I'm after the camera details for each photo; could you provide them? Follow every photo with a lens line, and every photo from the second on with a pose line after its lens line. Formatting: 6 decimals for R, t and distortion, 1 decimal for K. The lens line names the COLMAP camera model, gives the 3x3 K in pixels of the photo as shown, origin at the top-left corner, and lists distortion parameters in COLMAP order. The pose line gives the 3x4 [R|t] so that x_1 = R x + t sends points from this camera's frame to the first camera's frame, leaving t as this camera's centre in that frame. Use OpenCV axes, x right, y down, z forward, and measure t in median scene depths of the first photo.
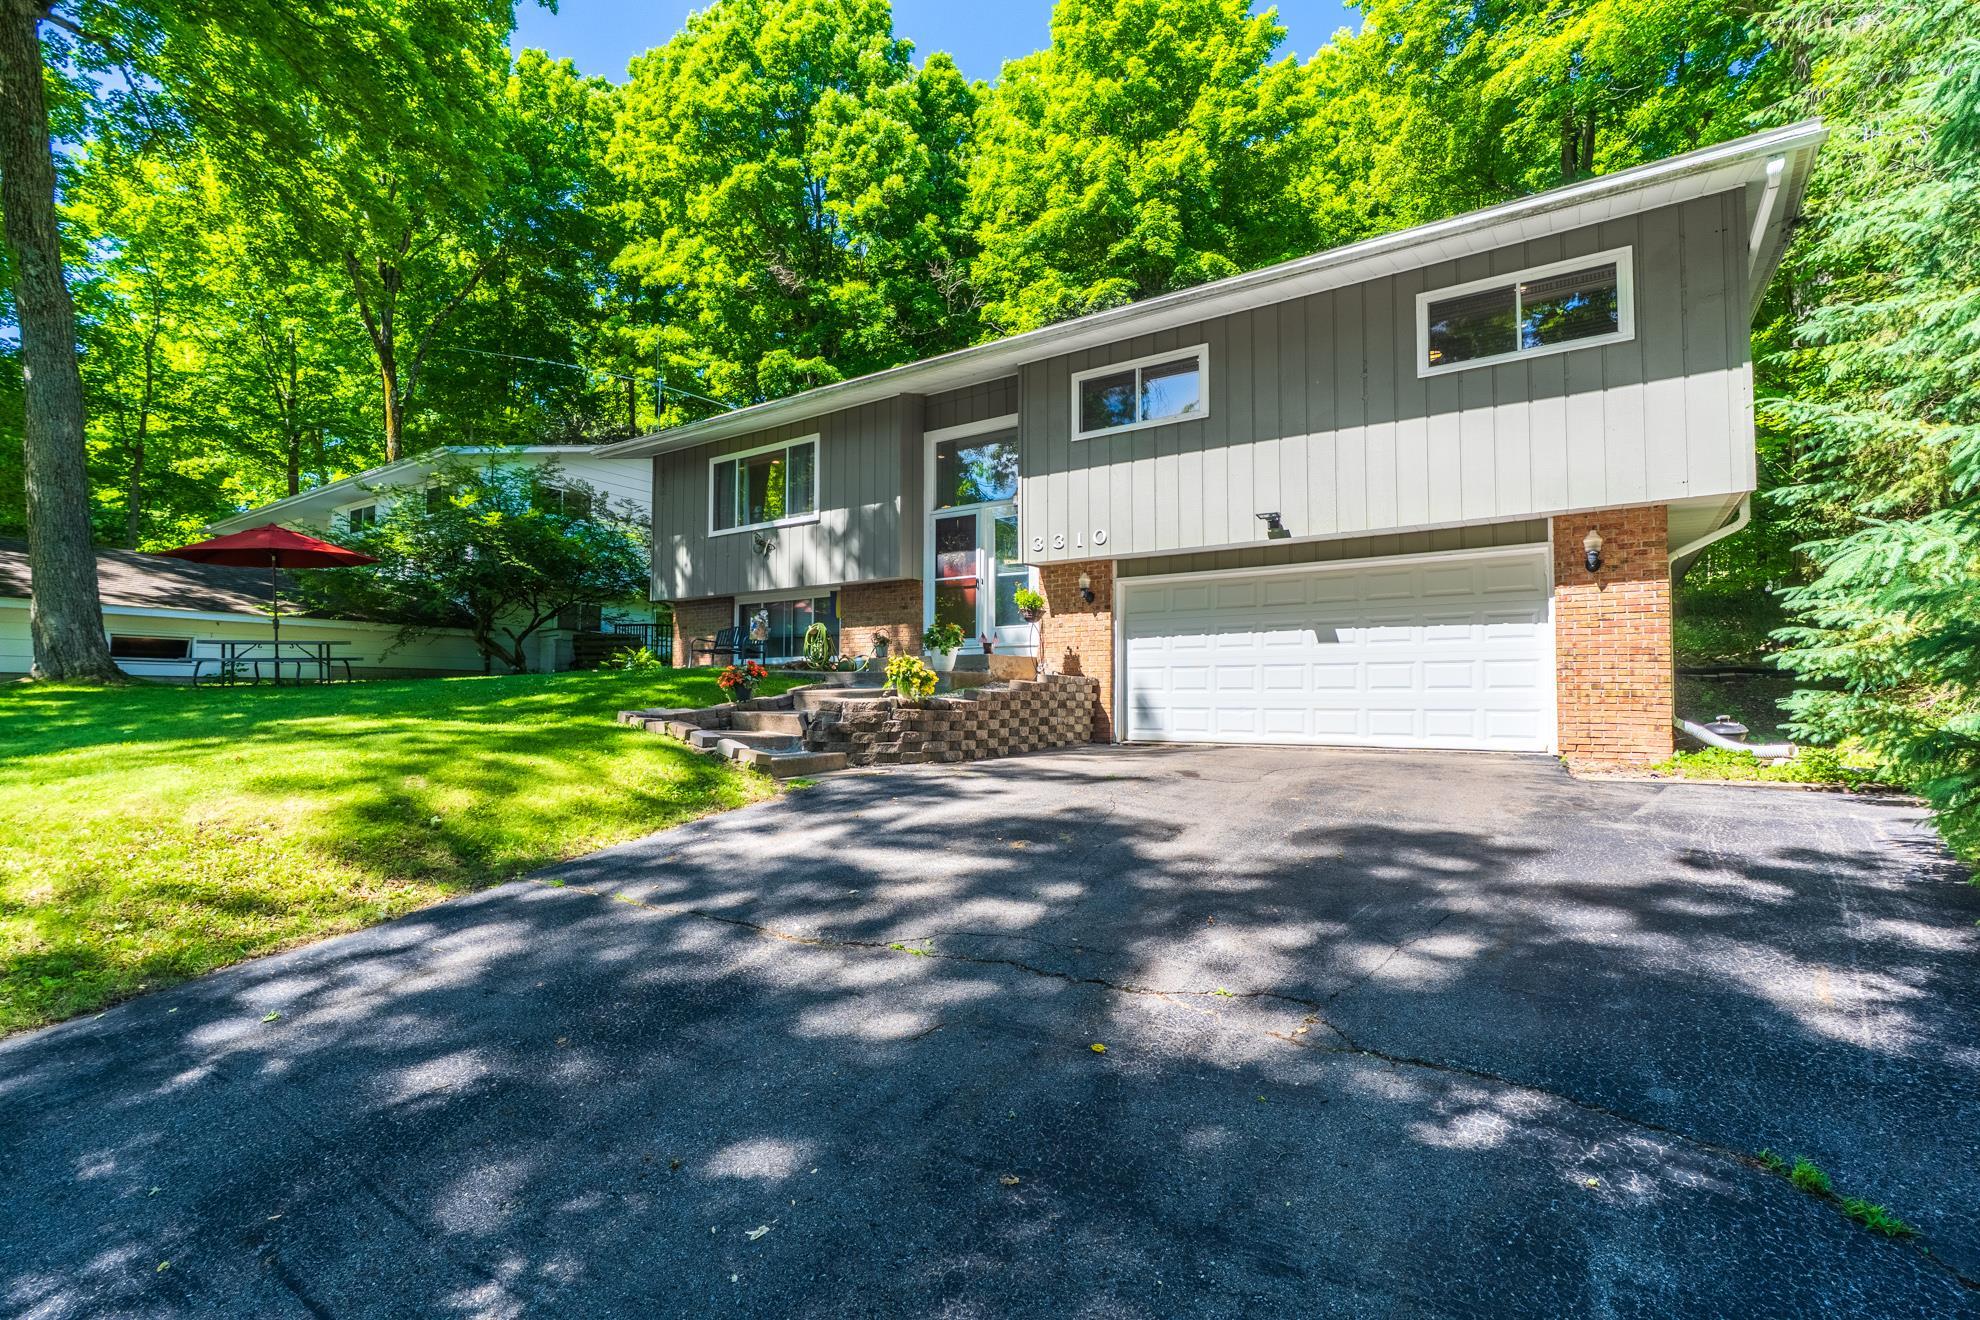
lens RADIAL K [[905.1, 0, 993.6], [0, 905.1, 655.6], [0, 0, 1]] dist [-0.001917, 0.000248]
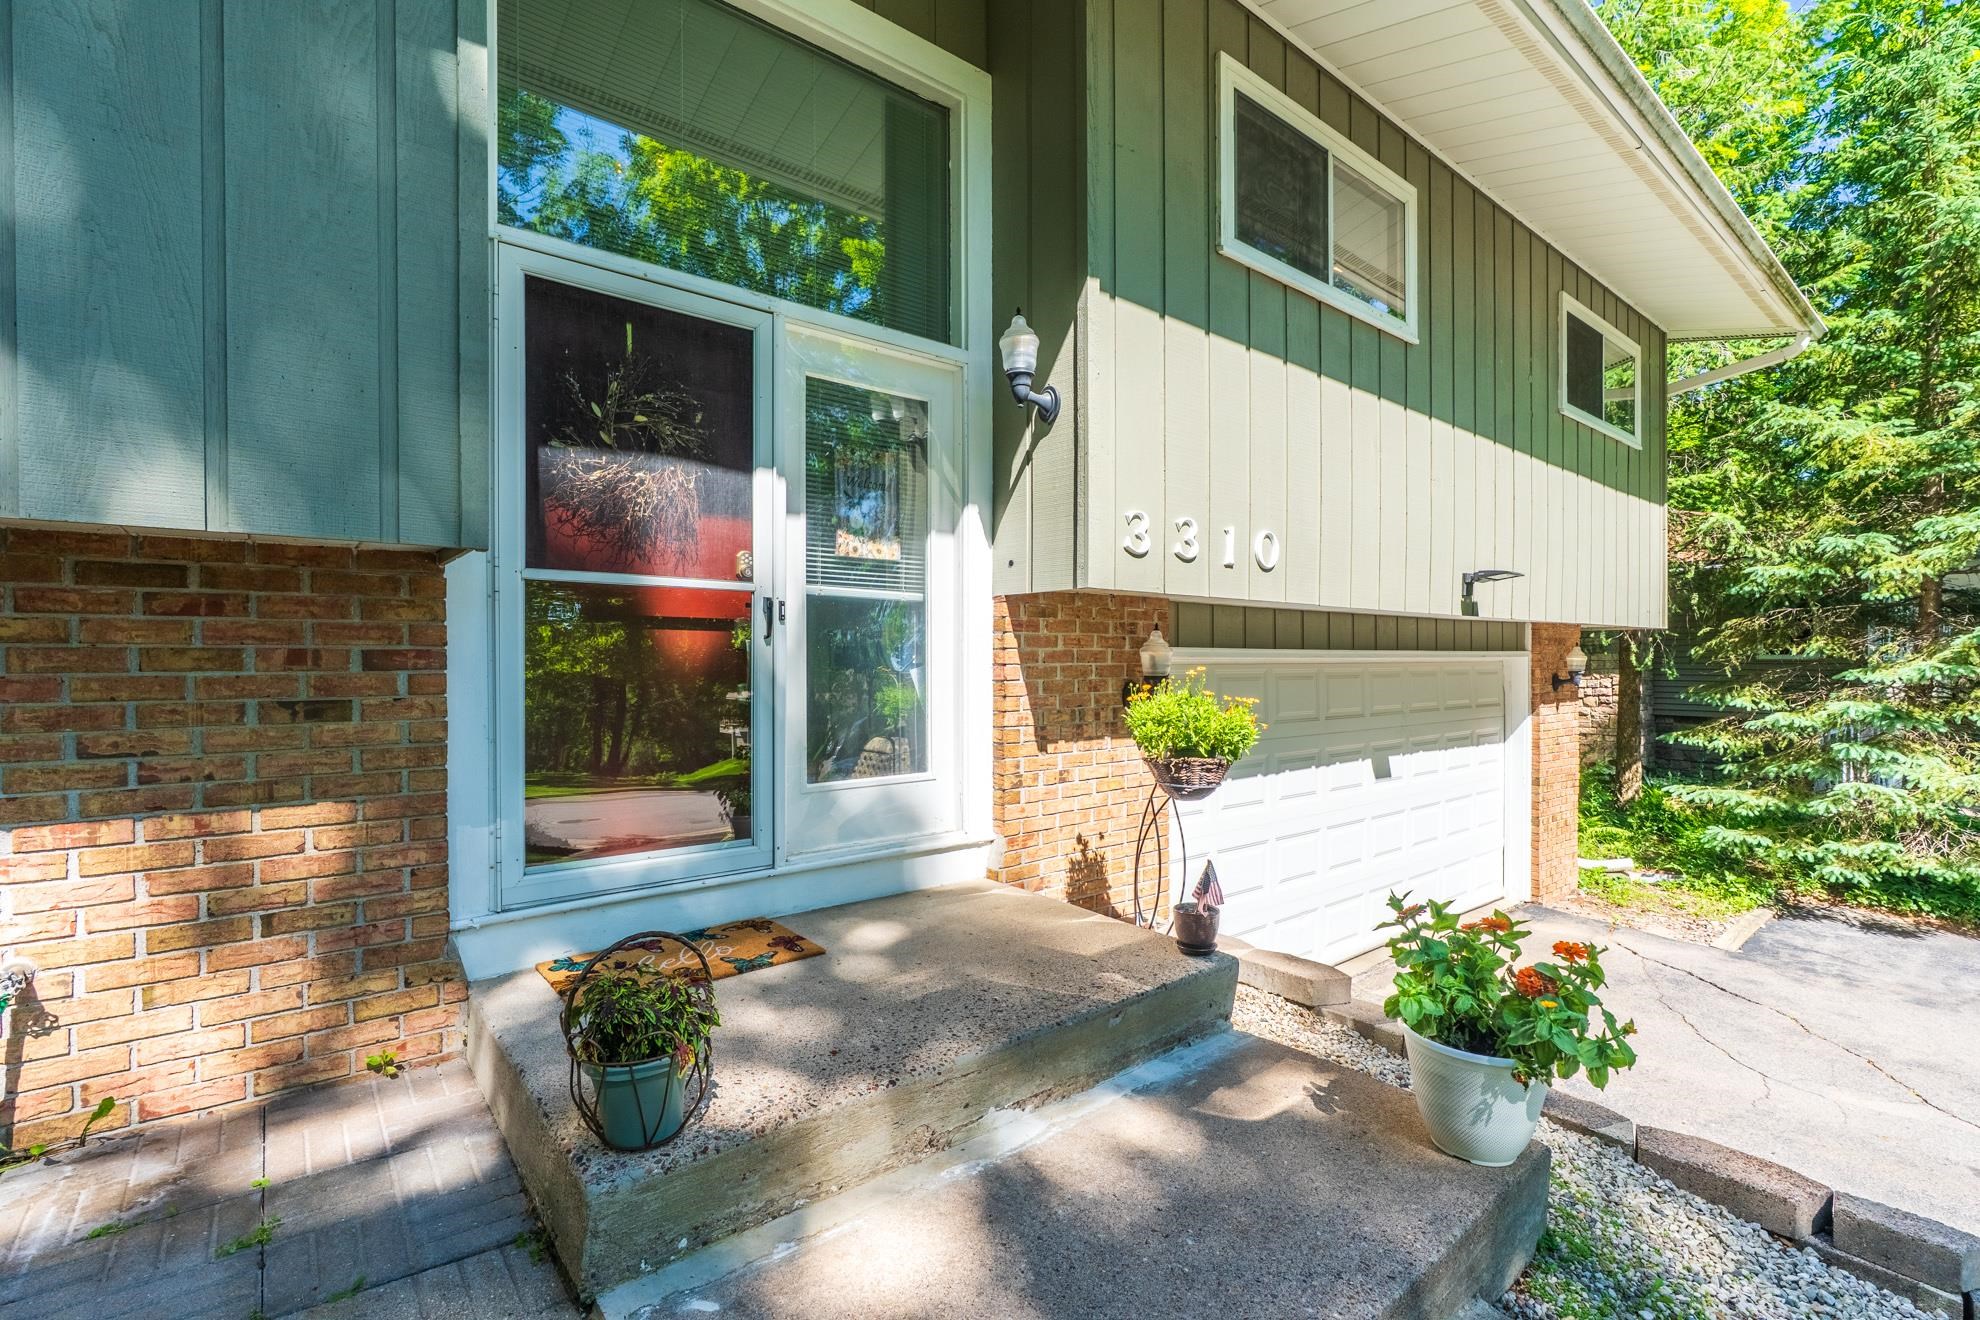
lens RADIAL K [[905.1, 0, 993.6], [0, 905.1, 655.6], [0, 0, 1]] dist [-0.001917, 0.000248]
pose [[0.244911, 0.000671, 0.969545, -0.274943], [-0.047204, 0.998822, 0.011232, -0.086038], [-0.968396, -0.048517, 0.244654, 1.021670]]
